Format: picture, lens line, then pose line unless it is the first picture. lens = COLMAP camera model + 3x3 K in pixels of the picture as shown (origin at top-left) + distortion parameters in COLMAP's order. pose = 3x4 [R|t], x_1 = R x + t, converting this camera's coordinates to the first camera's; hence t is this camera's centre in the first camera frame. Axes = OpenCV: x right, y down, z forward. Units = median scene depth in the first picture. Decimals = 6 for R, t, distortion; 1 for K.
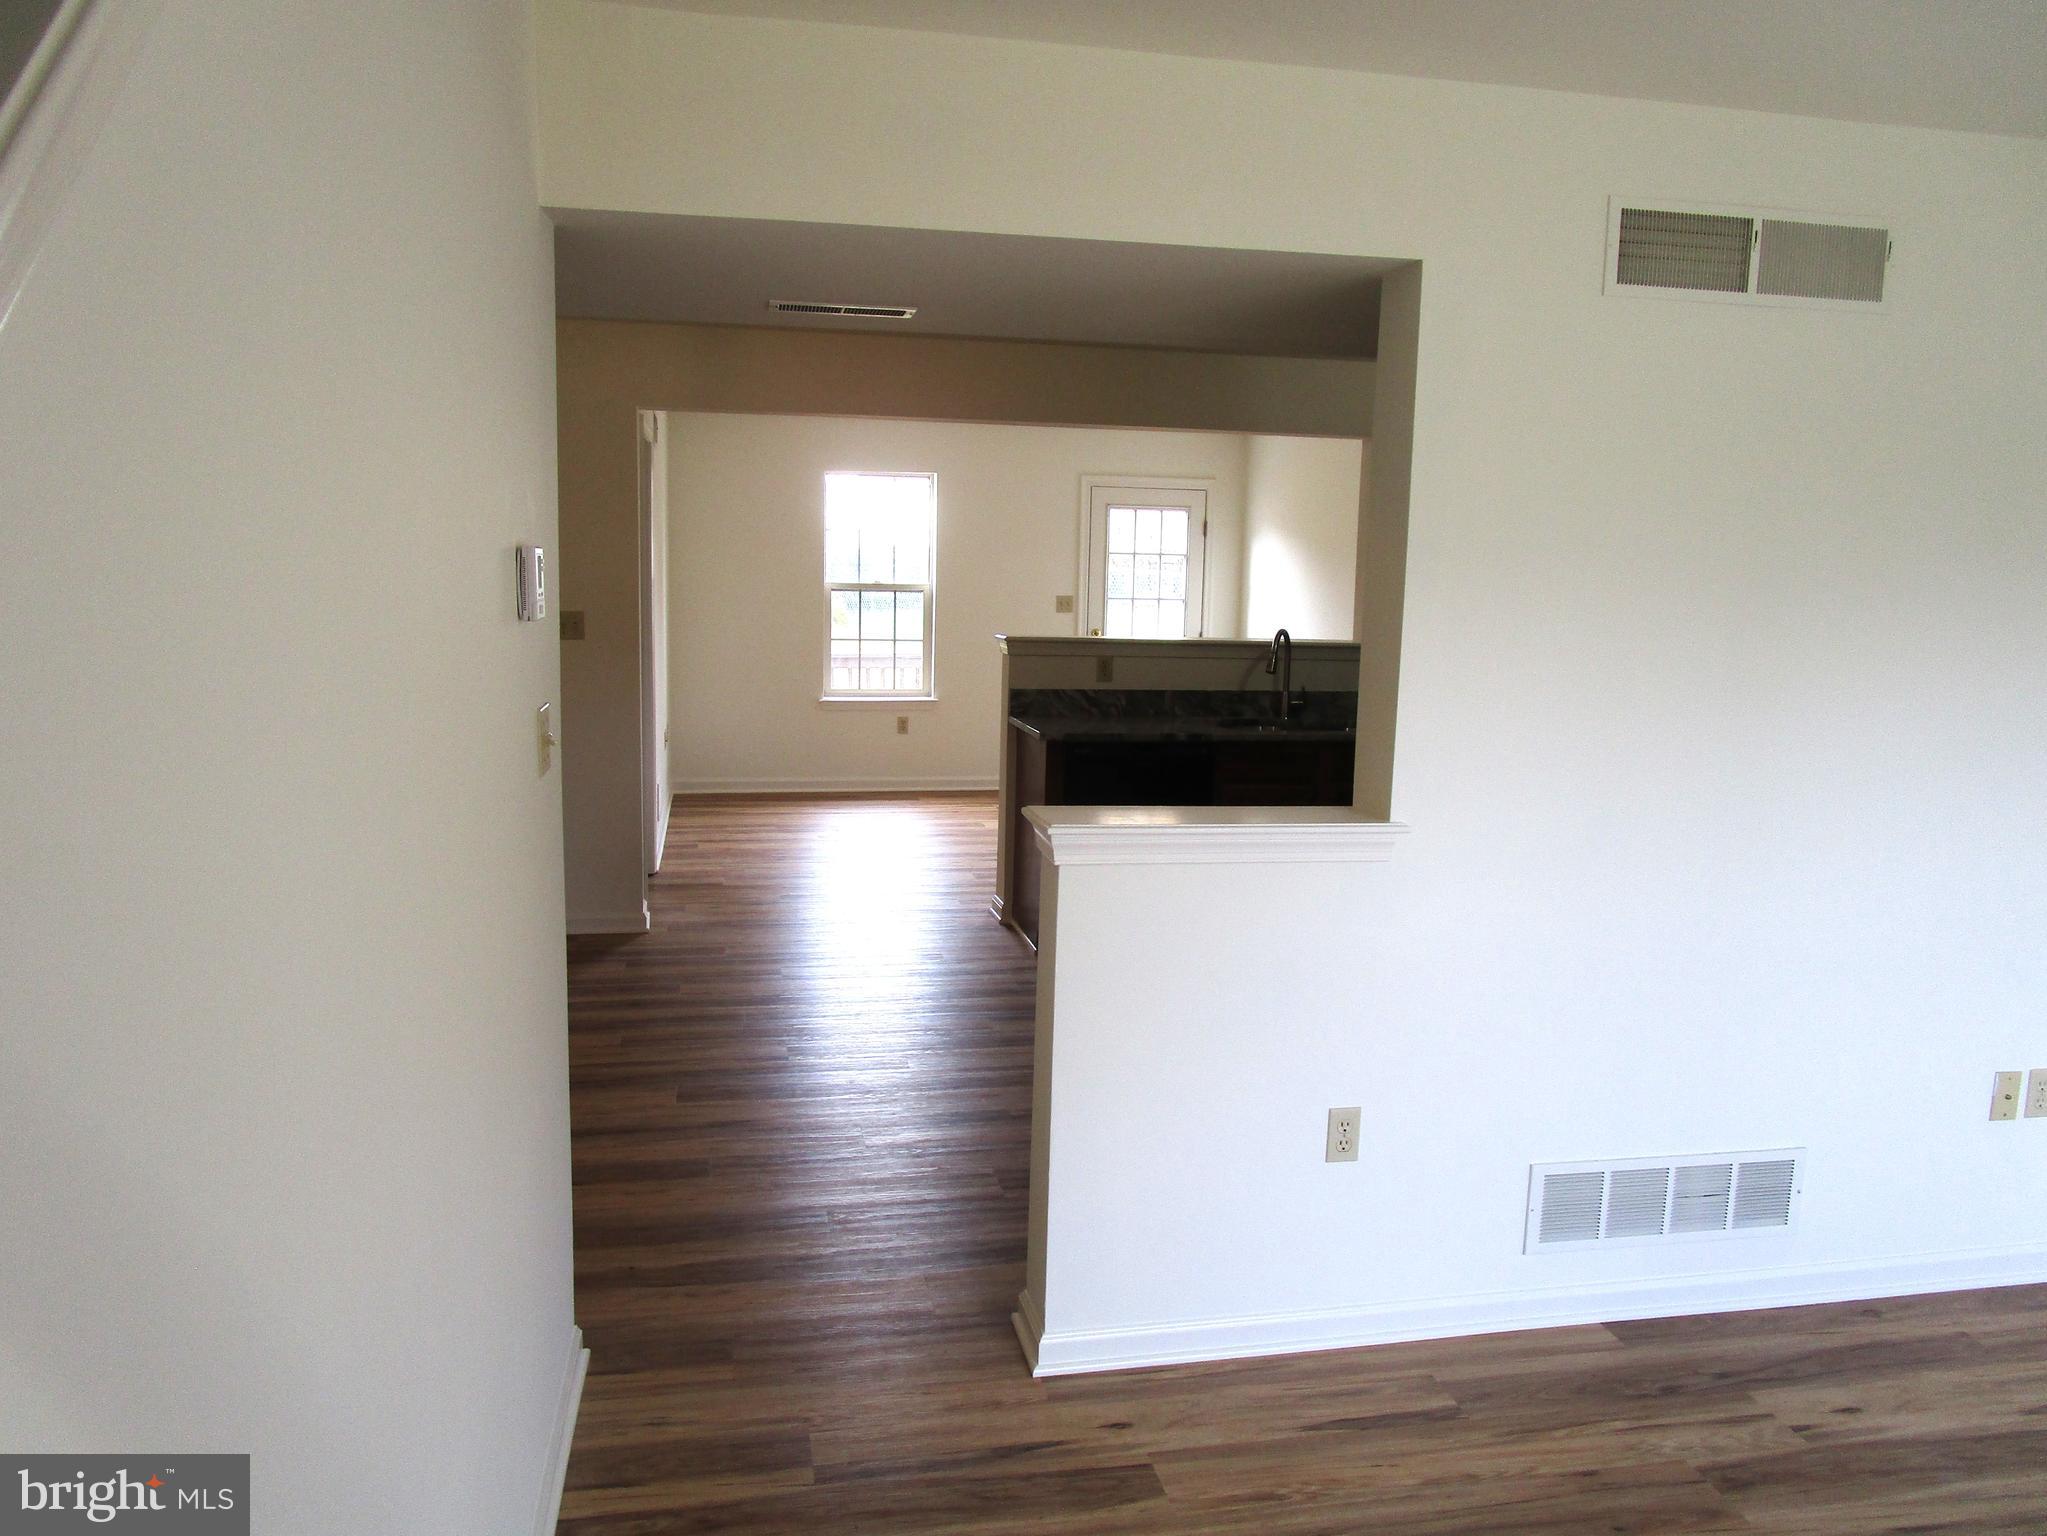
lens RADIAL K [[1478.5, 0, 1035.2], [0, 1478.5, 767.9], [0, 0, 1]] dist [-0.012673, -0.006221]
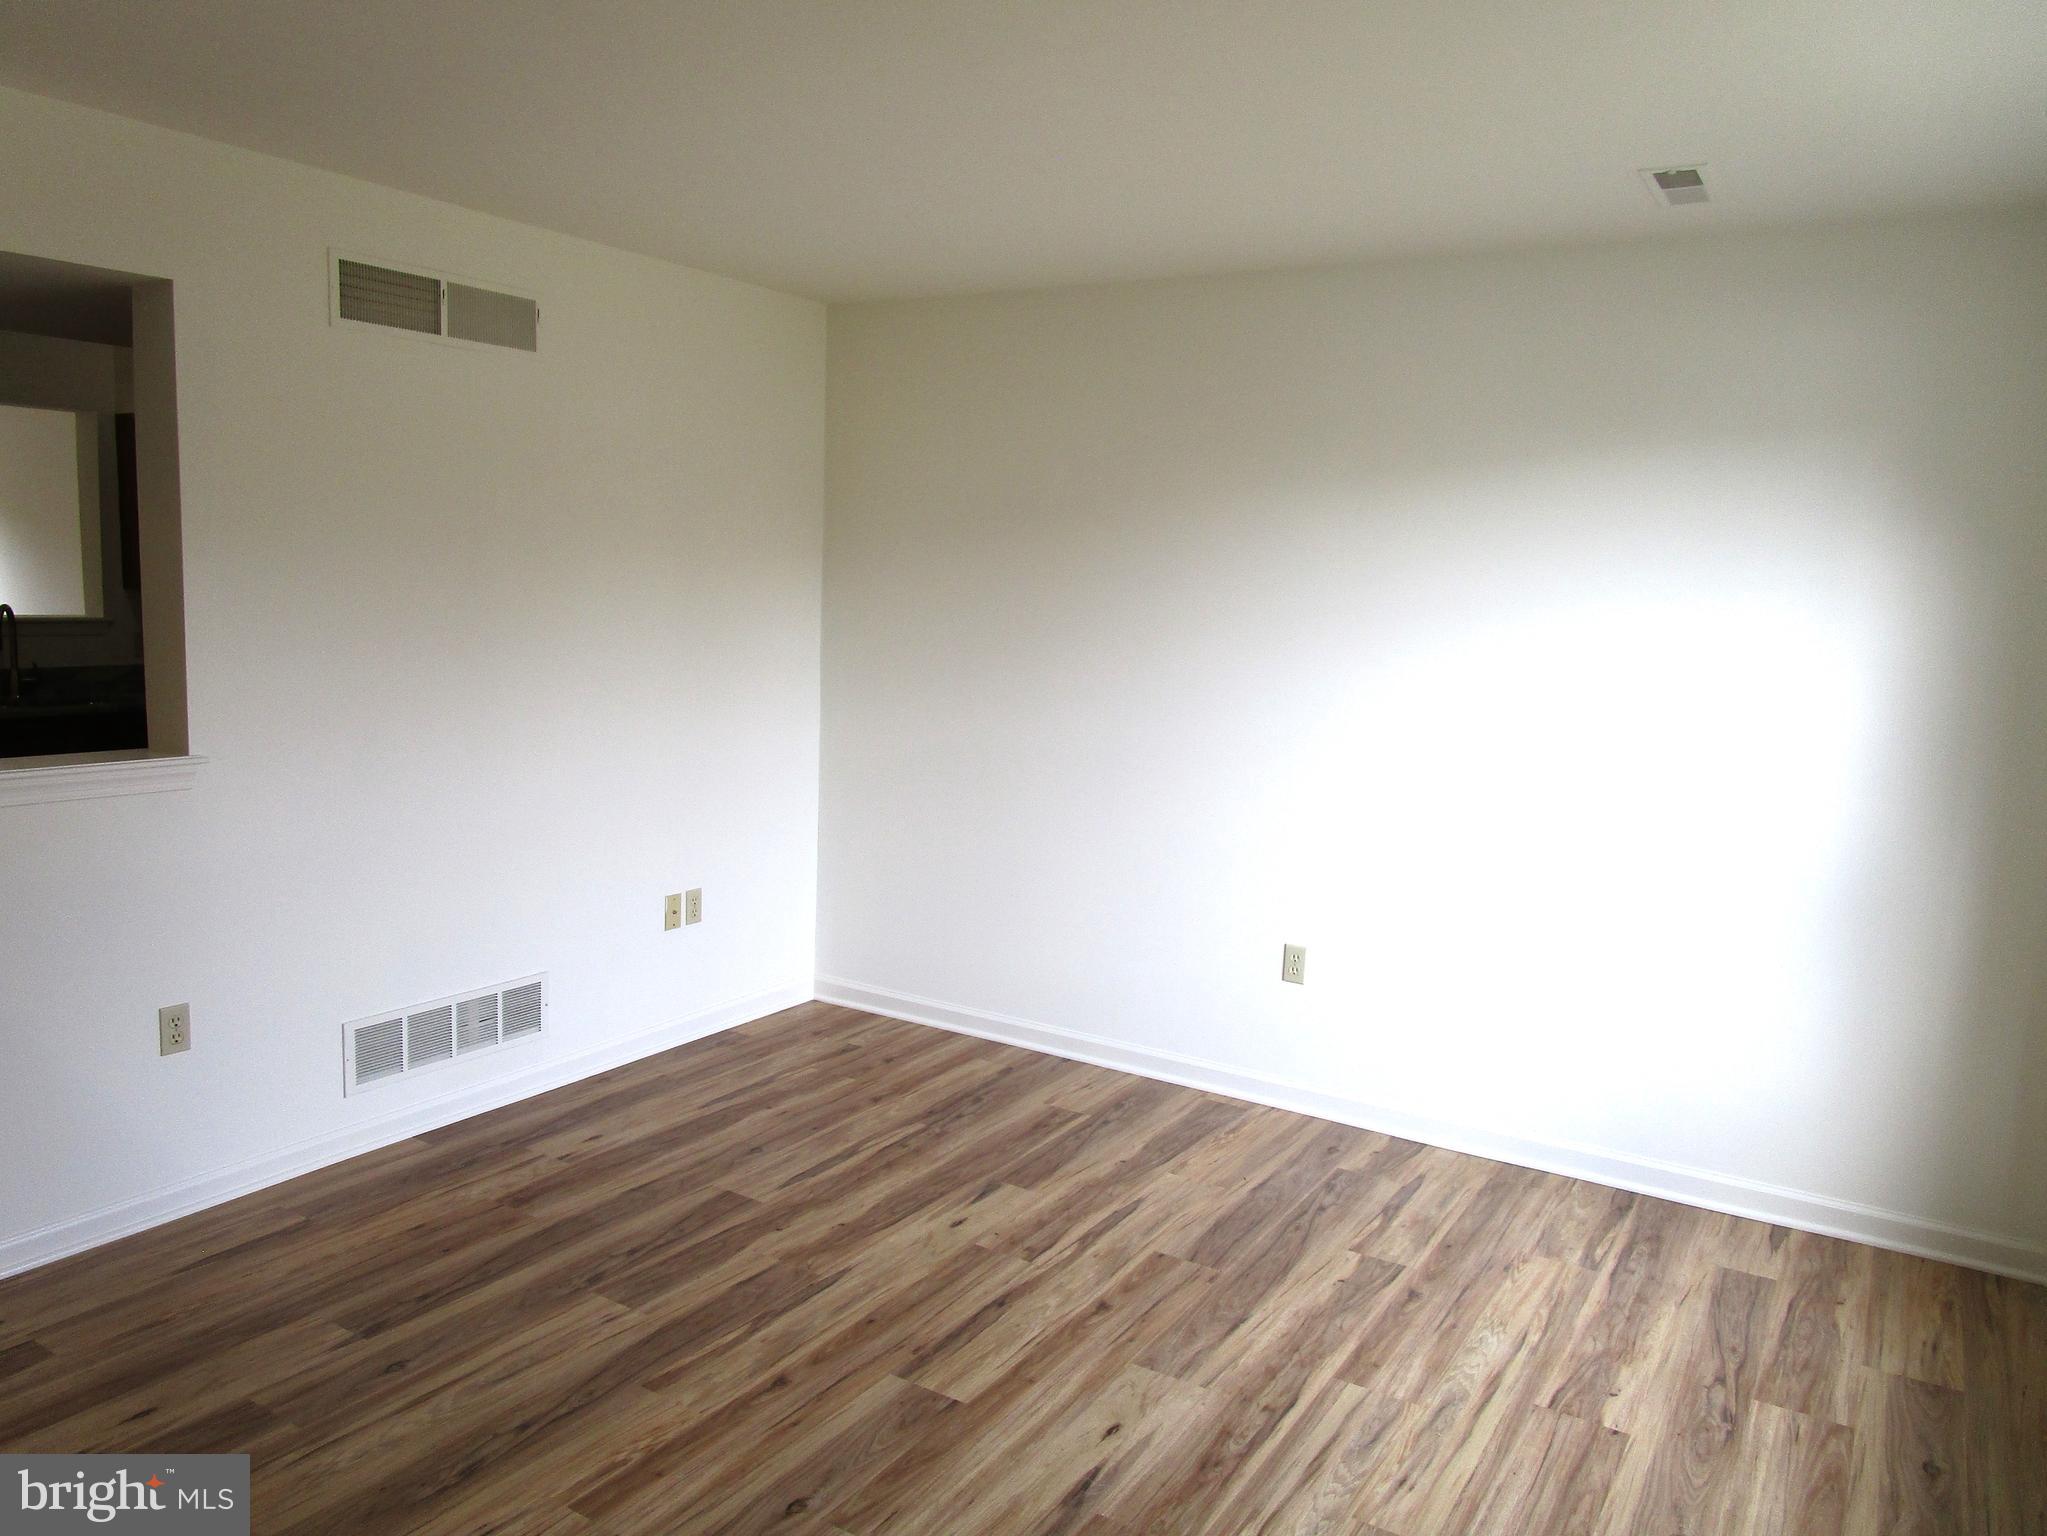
lens RADIAL K [[1478.5, 0, 1035.2], [0, 1478.5, 767.9], [0, 0, 1]] dist [-0.012673, -0.006221]
pose [[0.686161, -0.094007, 0.721349, -0.145004], [0.085146, 0.995178, 0.048701, 0.047592], [-0.722449, 0.028003, 0.690857, -0.297761]]
